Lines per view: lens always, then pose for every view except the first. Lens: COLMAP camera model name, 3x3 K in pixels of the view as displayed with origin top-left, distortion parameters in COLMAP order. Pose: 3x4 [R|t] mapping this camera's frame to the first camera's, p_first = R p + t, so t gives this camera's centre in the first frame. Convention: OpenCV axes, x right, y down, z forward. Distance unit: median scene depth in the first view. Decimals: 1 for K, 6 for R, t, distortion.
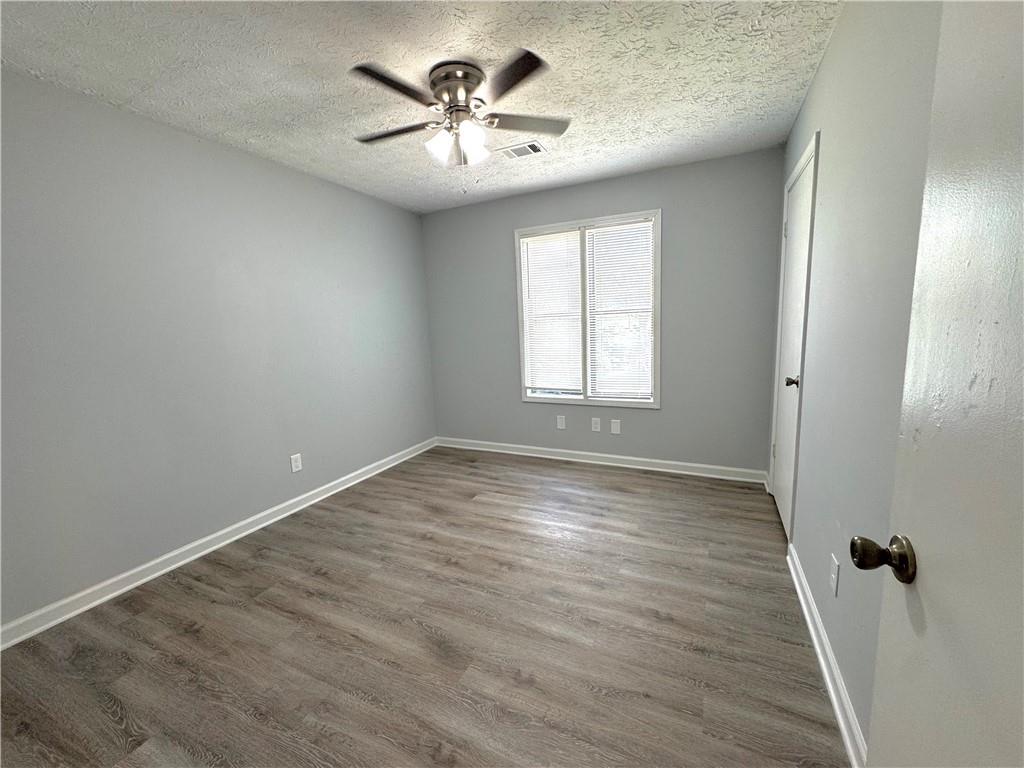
lens RADIAL K [[413.4, 0, 512.0], [0, 413.4, 384.0], [0, 0, 1]] dist [-0.000832, -0.000013]
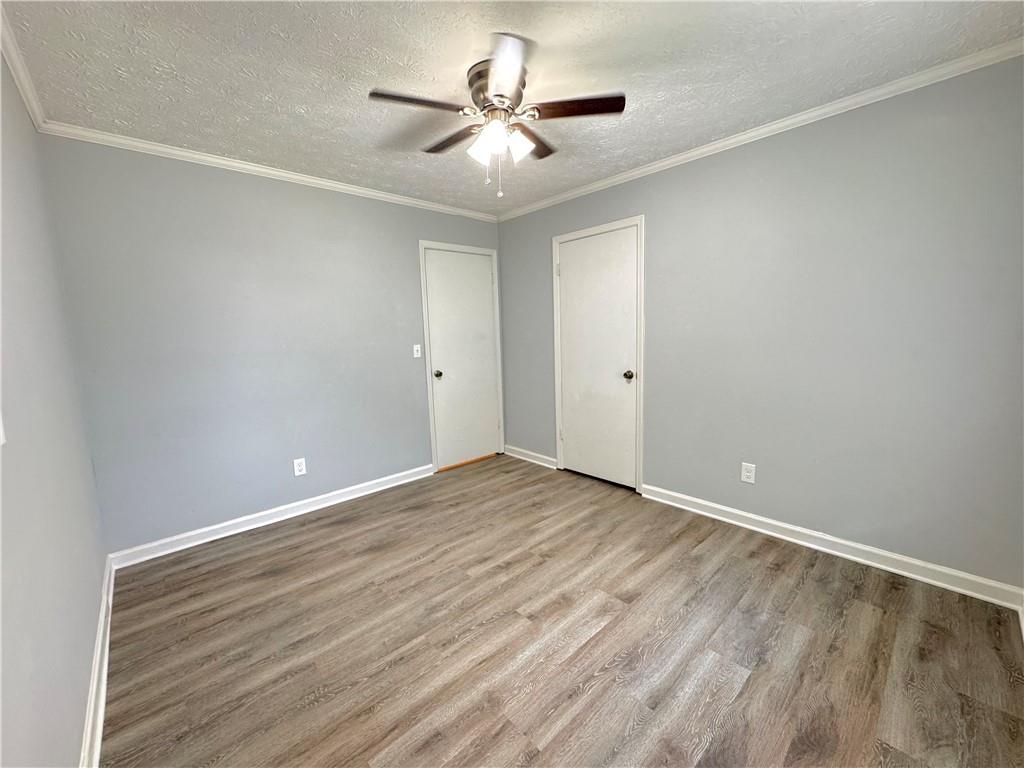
lens RADIAL K [[407.8, 0, 512.0], [0, 407.8, 384.0], [0, 0, 1]] dist [-0.000695, 0.000082]
pose [[-0.360003, 0.176065, -0.916187, 0.360390], [-0.095266, 0.969961, 0.223831, -0.122267], [0.928075, 0.167861, -0.332416, 0.700157]]
